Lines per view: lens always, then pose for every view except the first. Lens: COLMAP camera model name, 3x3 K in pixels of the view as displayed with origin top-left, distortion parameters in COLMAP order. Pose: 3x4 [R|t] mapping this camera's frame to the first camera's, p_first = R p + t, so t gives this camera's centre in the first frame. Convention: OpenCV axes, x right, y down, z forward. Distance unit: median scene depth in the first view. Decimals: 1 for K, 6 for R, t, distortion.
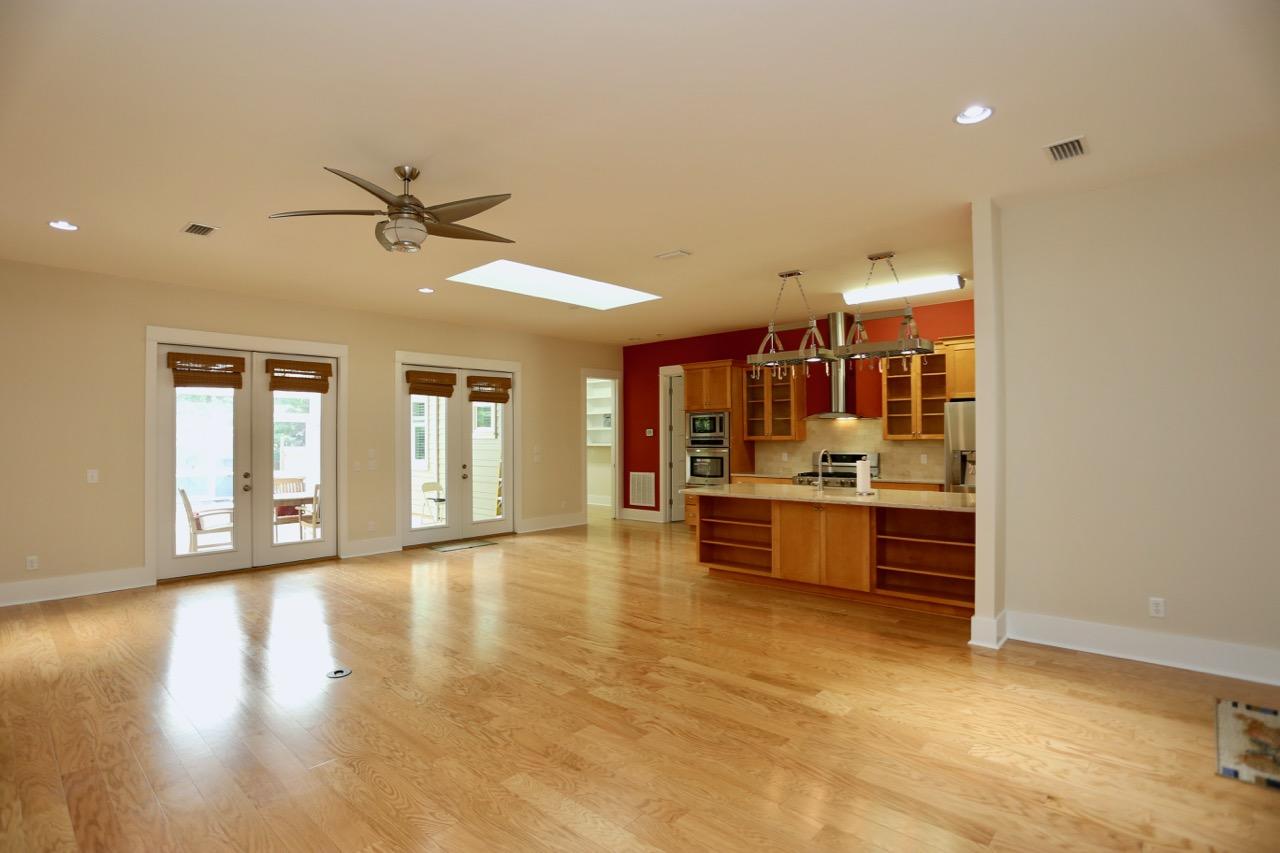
lens RADIAL K [[621.5, 0, 627.3], [0, 621.5, 424.4], [0, 0, 1]] dist [-0.041639, 0.010419]
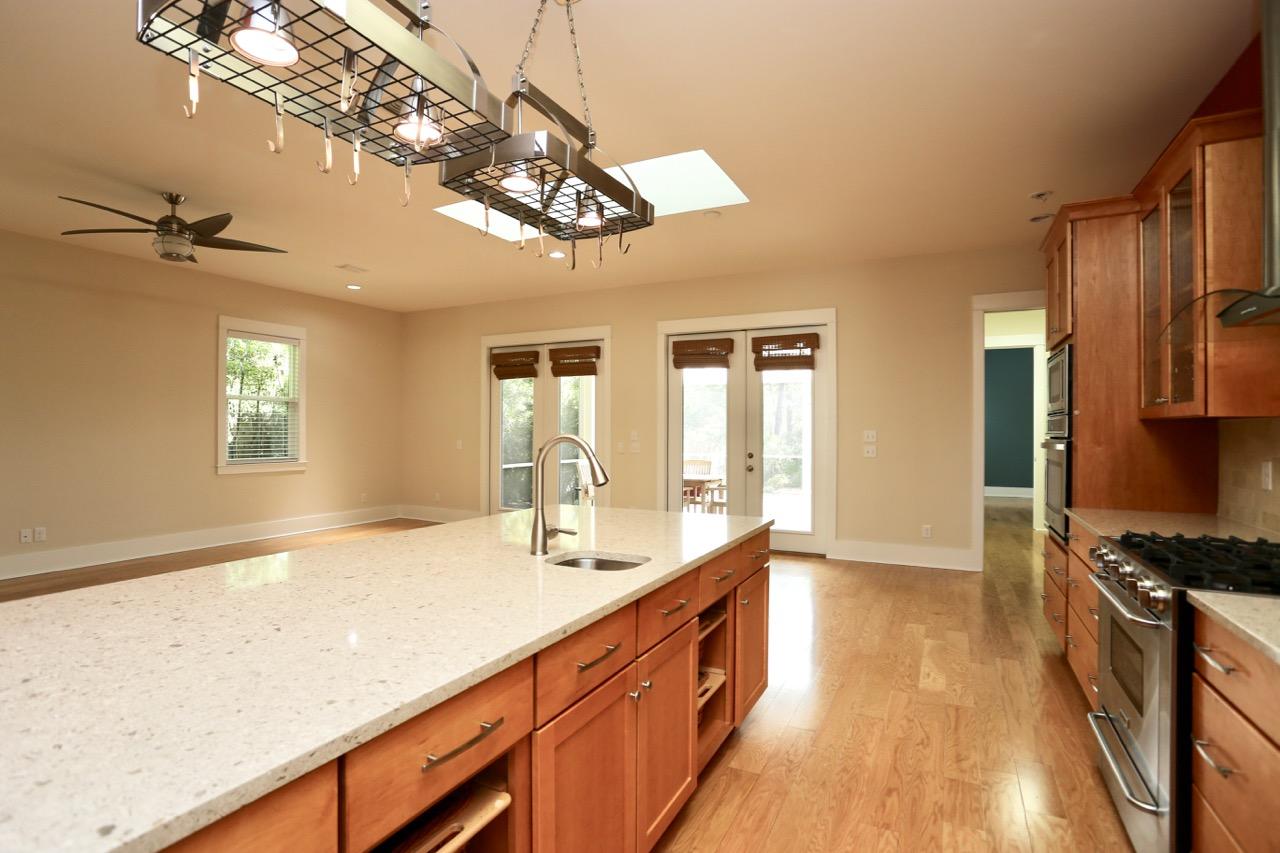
lens RADIAL K [[621.5, 0, 626.0], [0, 621.5, 422.4], [0, 0, 1]] dist [-0.041639, 0.010419]
pose [[0.260449, 0.007369, -0.965459, 0.469000], [0.015982, 0.999801, 0.011942, 0.015744], [0.965355, -0.018540, 0.260280, 0.681063]]
